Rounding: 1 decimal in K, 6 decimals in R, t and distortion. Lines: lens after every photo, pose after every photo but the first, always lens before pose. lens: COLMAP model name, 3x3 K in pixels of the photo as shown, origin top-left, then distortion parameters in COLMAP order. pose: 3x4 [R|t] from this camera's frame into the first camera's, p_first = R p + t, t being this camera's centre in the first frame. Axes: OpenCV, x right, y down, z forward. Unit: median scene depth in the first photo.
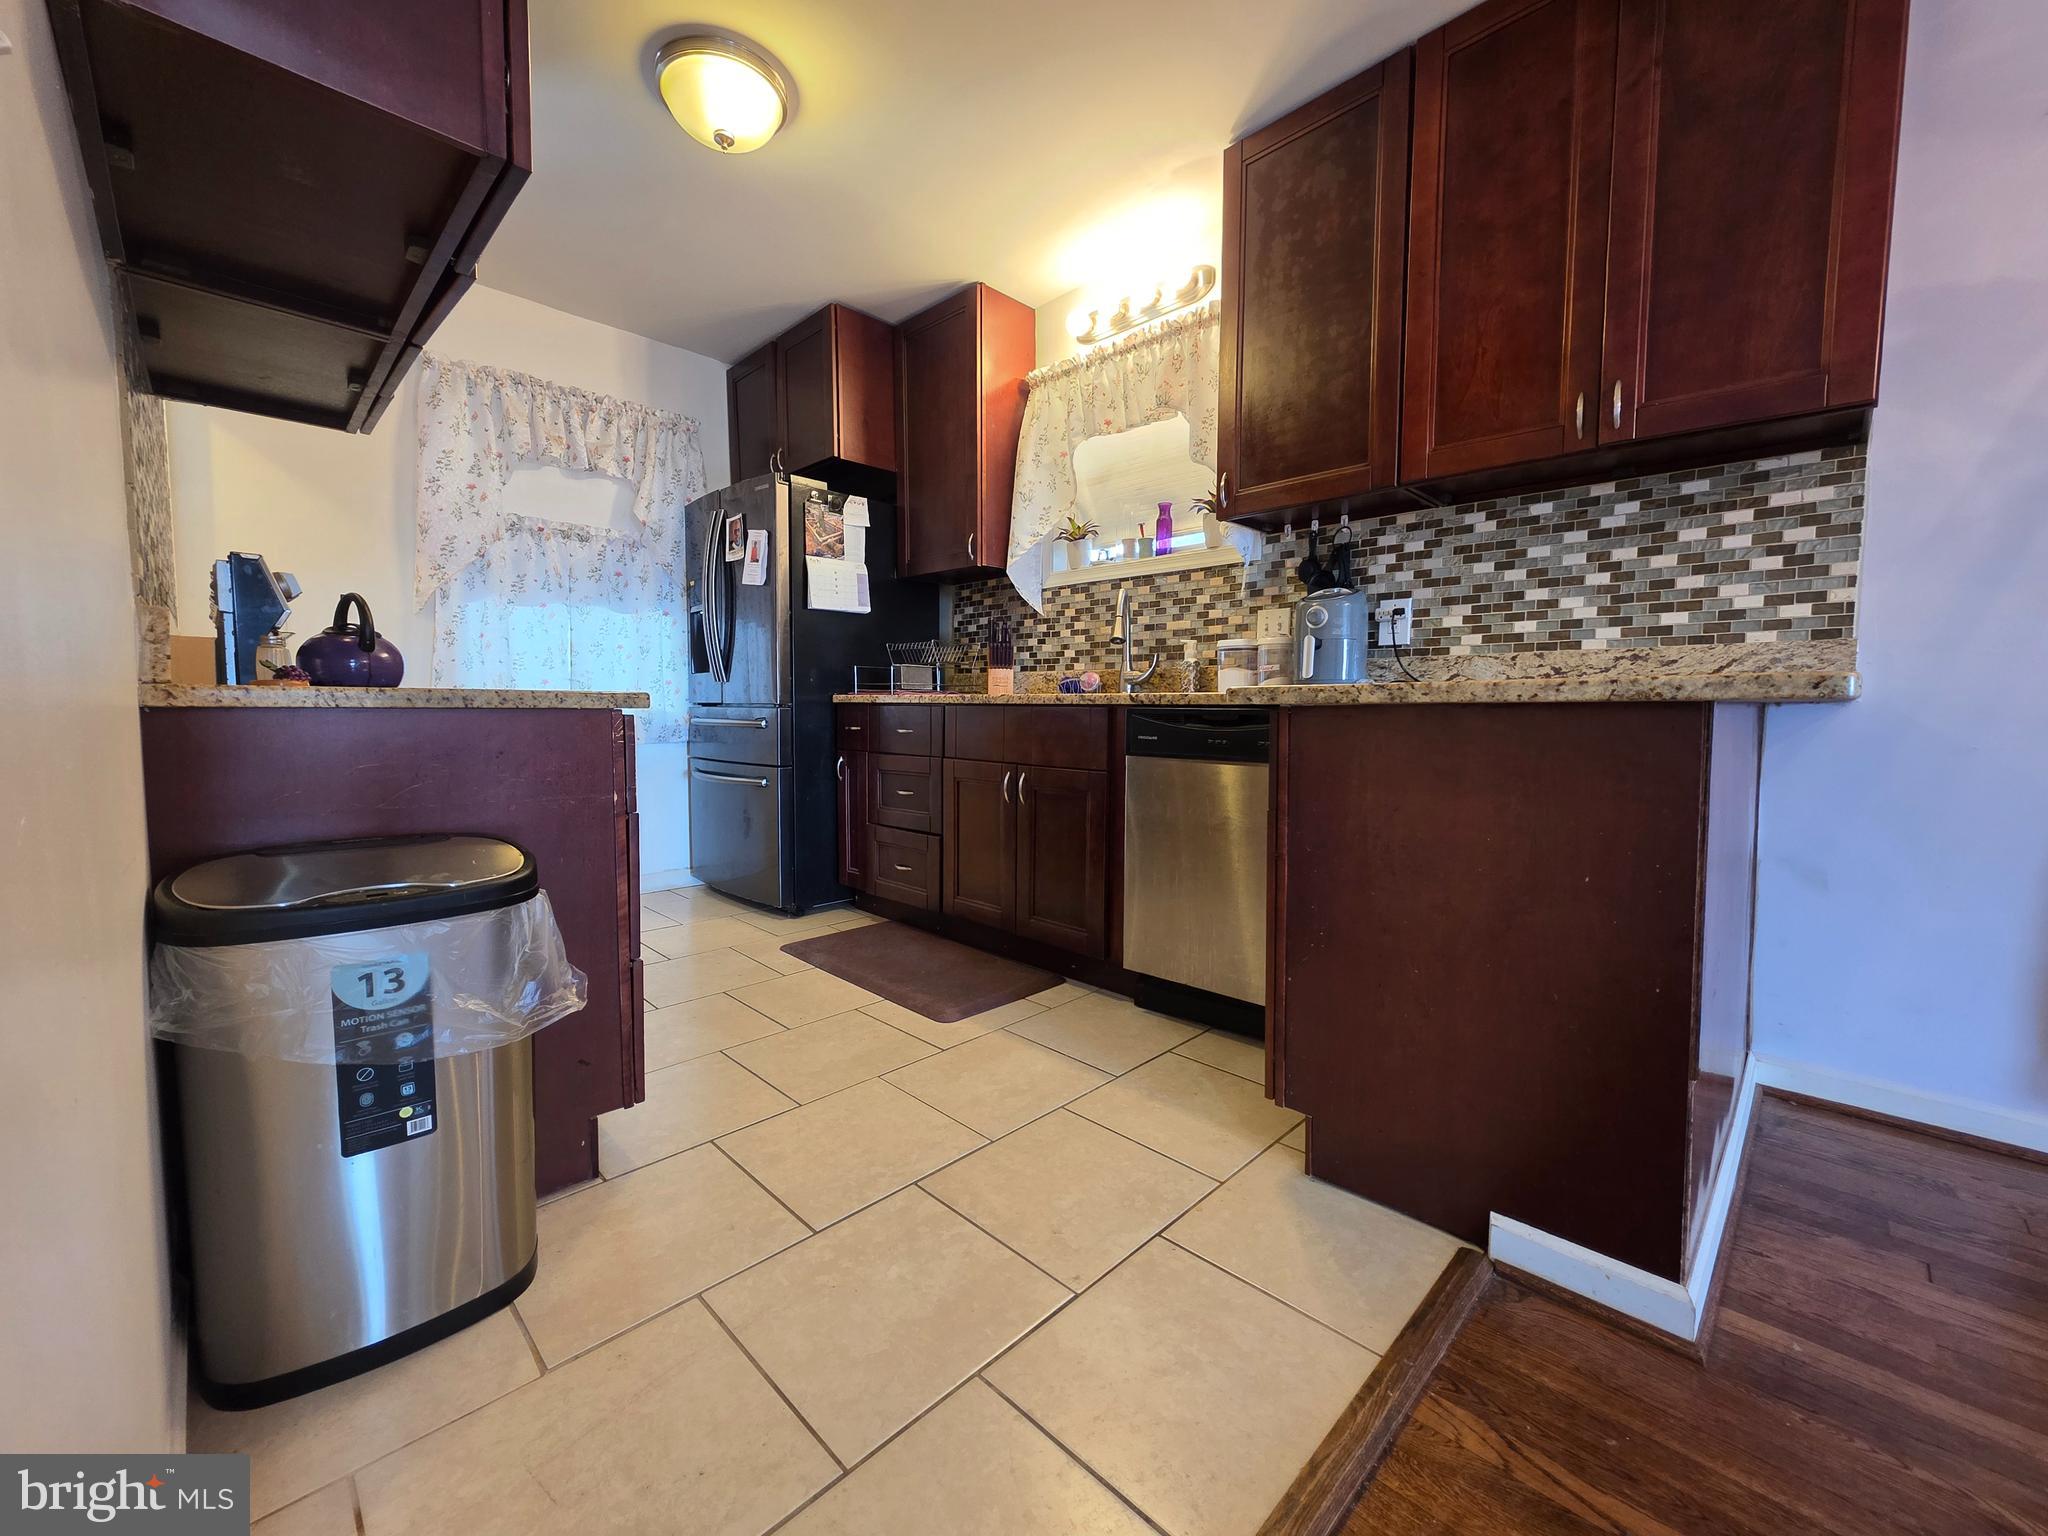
lens RADIAL K [[812.1, 0, 1022.8], [0, 812.1, 758.1], [0, 0, 1]] dist [-0.000755, 0.001539]
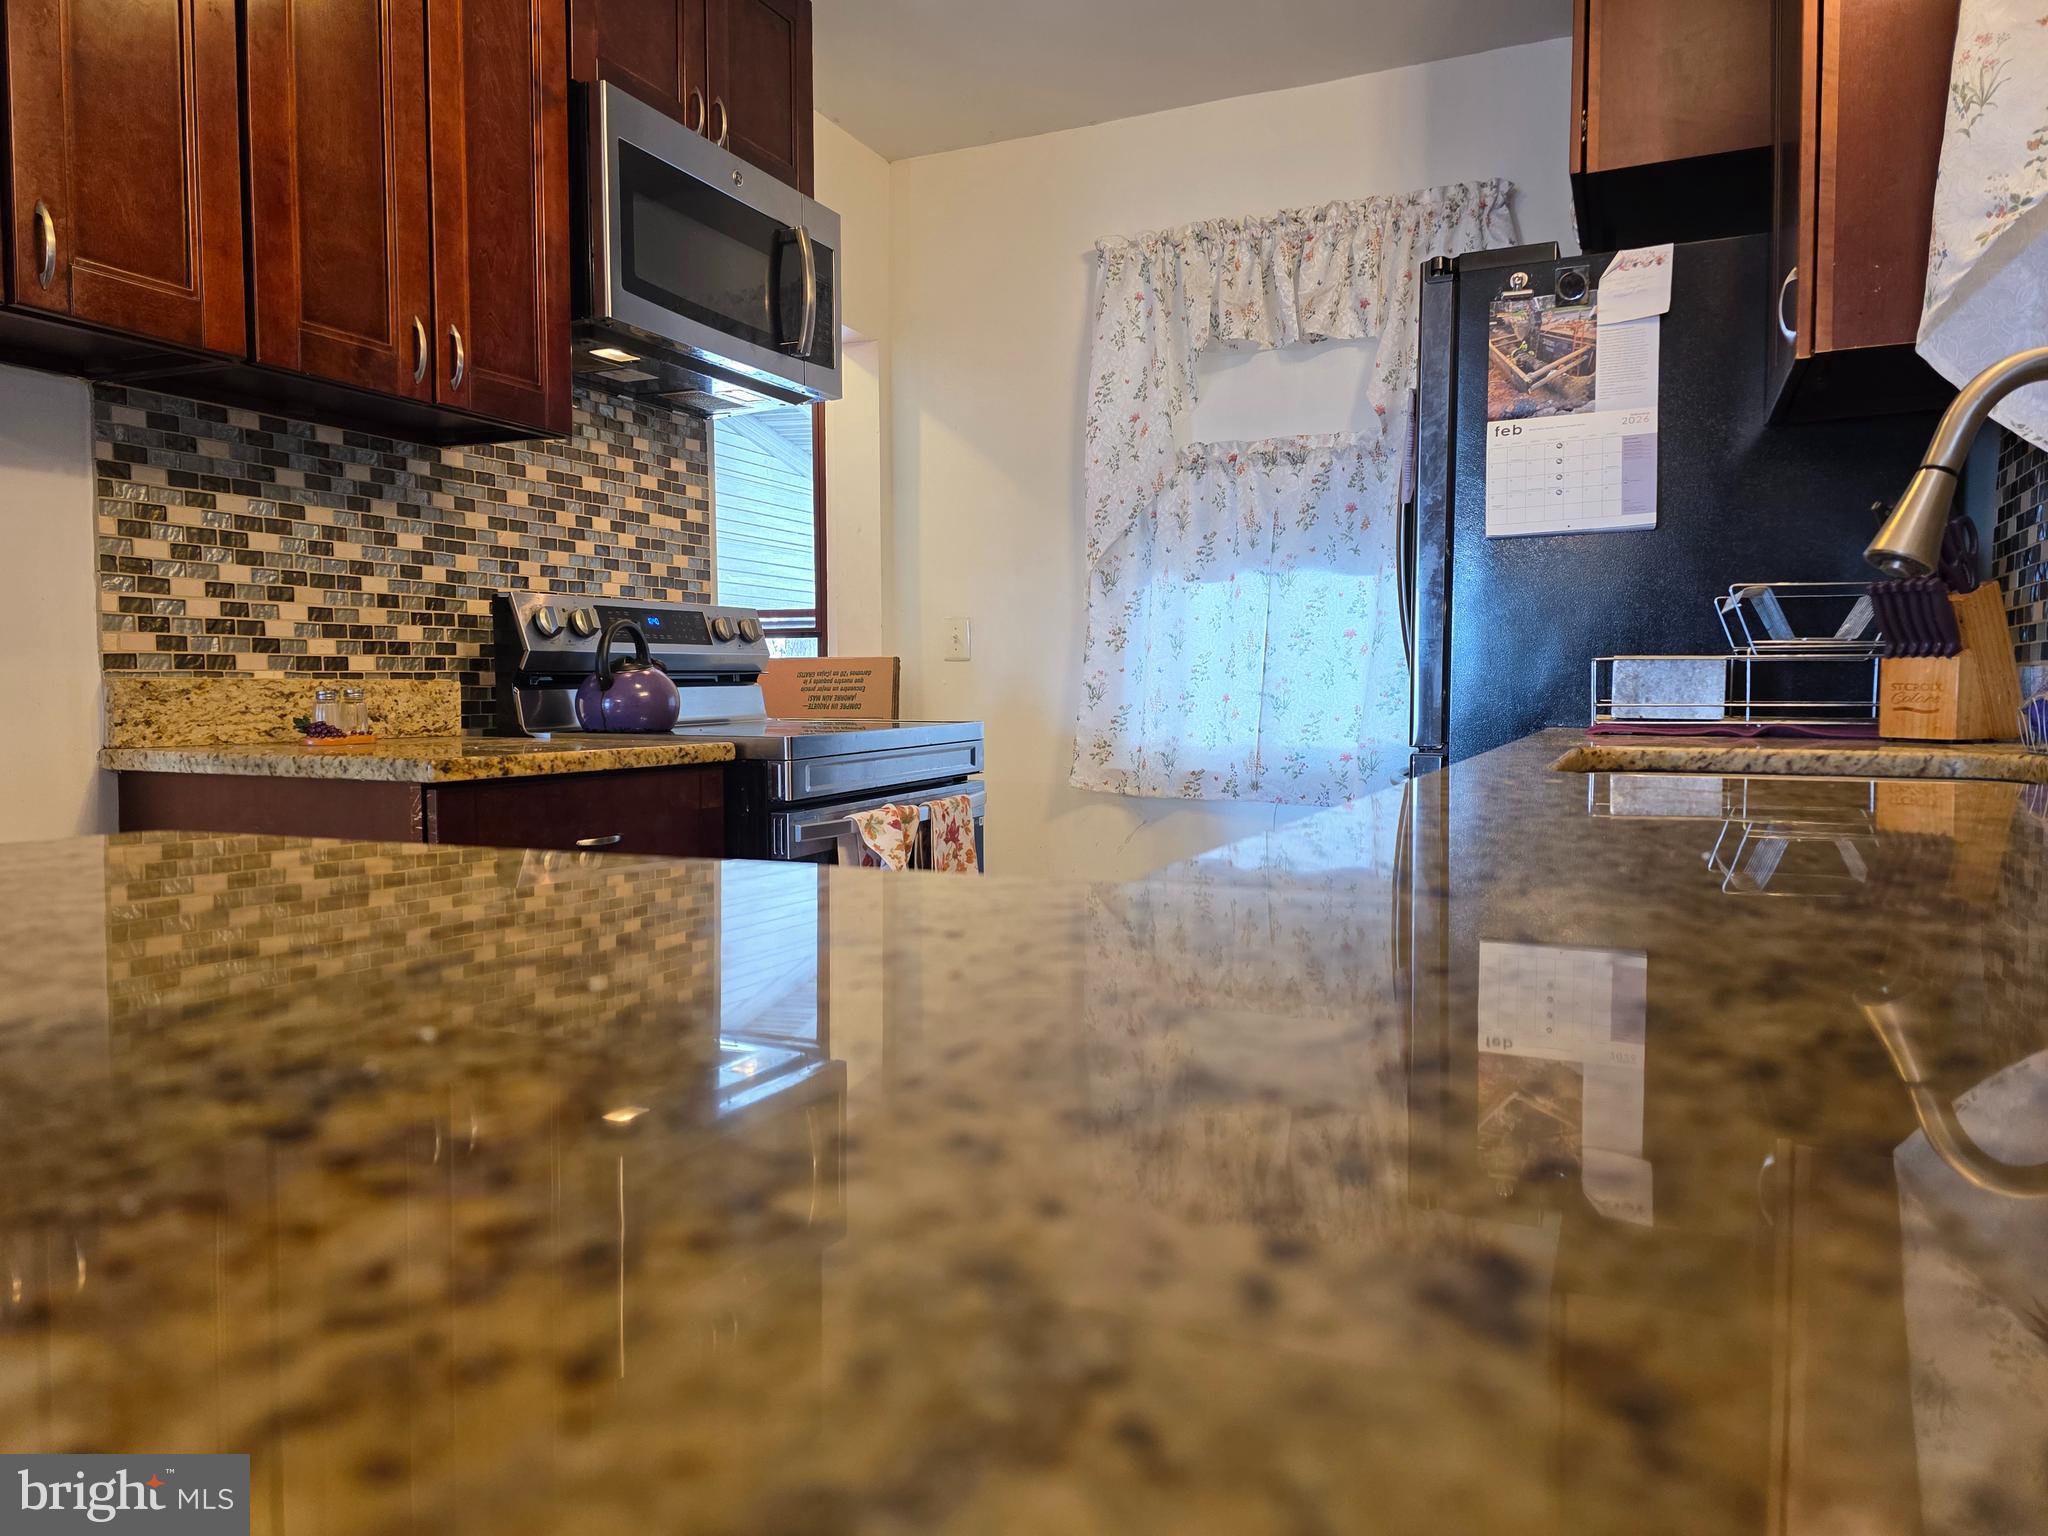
lens RADIAL K [[1374.6, 0, 1015.6], [0, 1374.6, 770.2], [0, 0, 1]] dist [0.021716, -0.016175]
pose [[0.340621, 0.048709, -0.938938, 0.523042], [-0.055864, 0.997941, 0.031504, -0.089788], [0.938540, 0.041722, 0.342641, 0.687254]]
